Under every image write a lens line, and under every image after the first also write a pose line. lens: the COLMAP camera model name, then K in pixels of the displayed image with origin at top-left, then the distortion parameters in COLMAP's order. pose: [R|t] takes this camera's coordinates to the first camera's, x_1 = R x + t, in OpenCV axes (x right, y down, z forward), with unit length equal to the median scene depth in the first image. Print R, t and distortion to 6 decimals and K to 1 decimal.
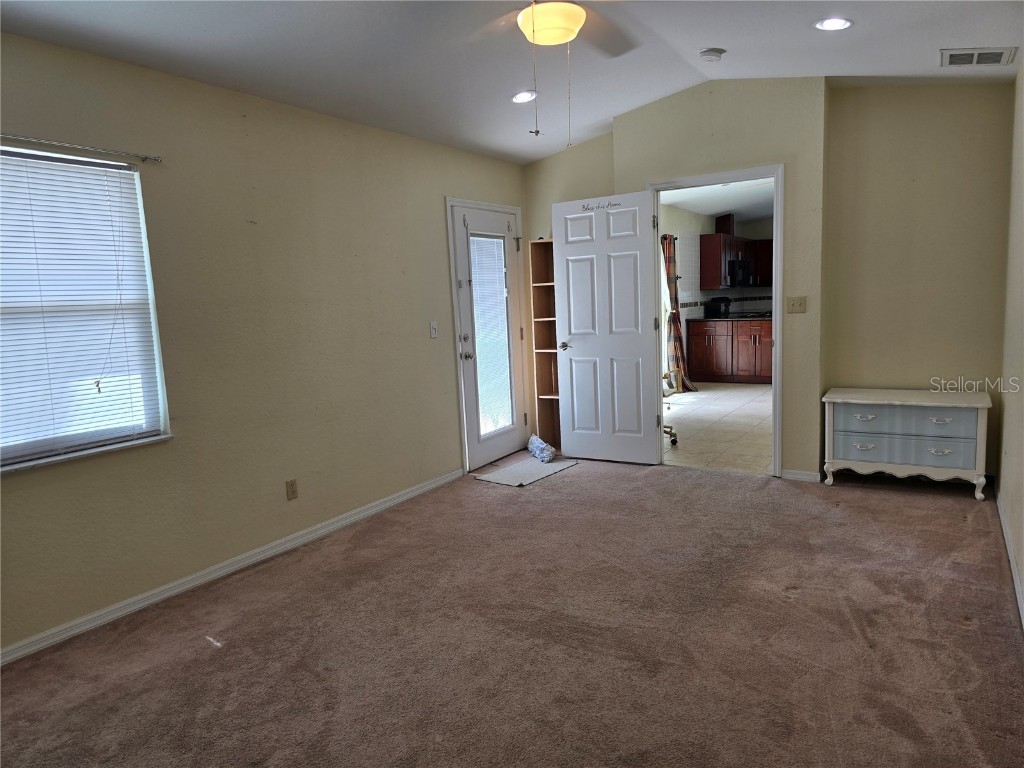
lens RADIAL K [[689.2, 0, 505.2], [0, 689.2, 388.6], [0, 0, 1]] dist [0.060943, -0.059440]
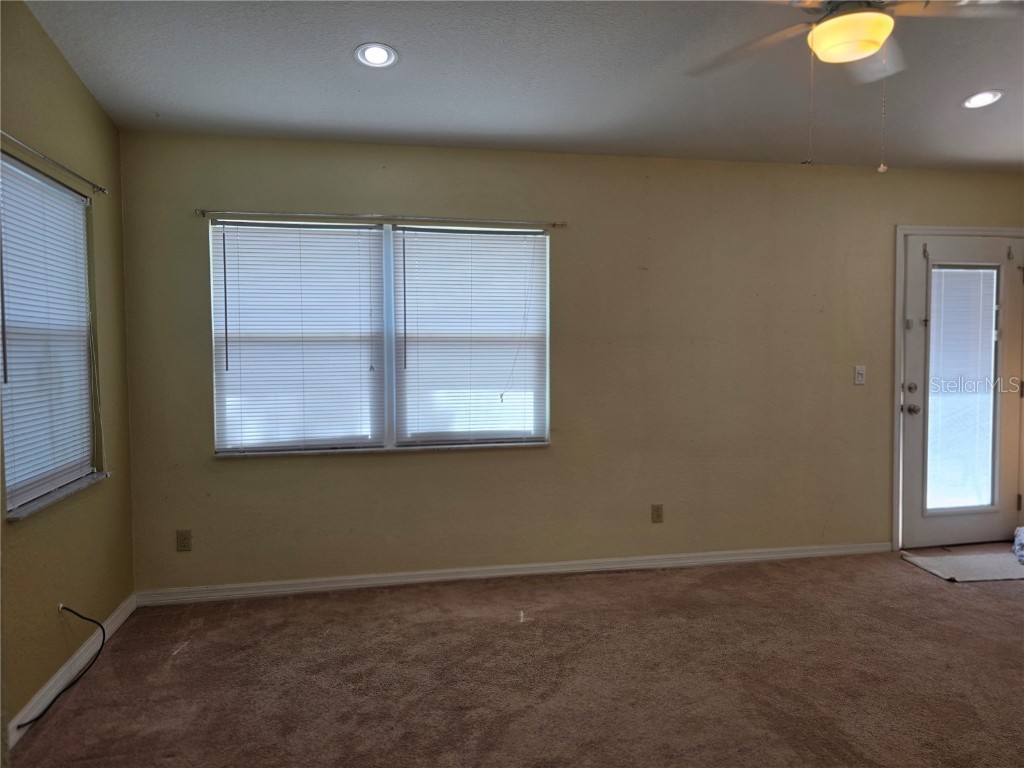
lens RADIAL K [[692.3, 0, 514.2], [0, 692.3, 378.2], [0, 0, 1]] dist [0.062576, -0.061079]
pose [[0.688552, 0.076375, -0.721154, 0.319212], [-0.122482, 0.992400, -0.011844, -0.023011], [0.714769, 0.096484, 0.692673, 0.086185]]
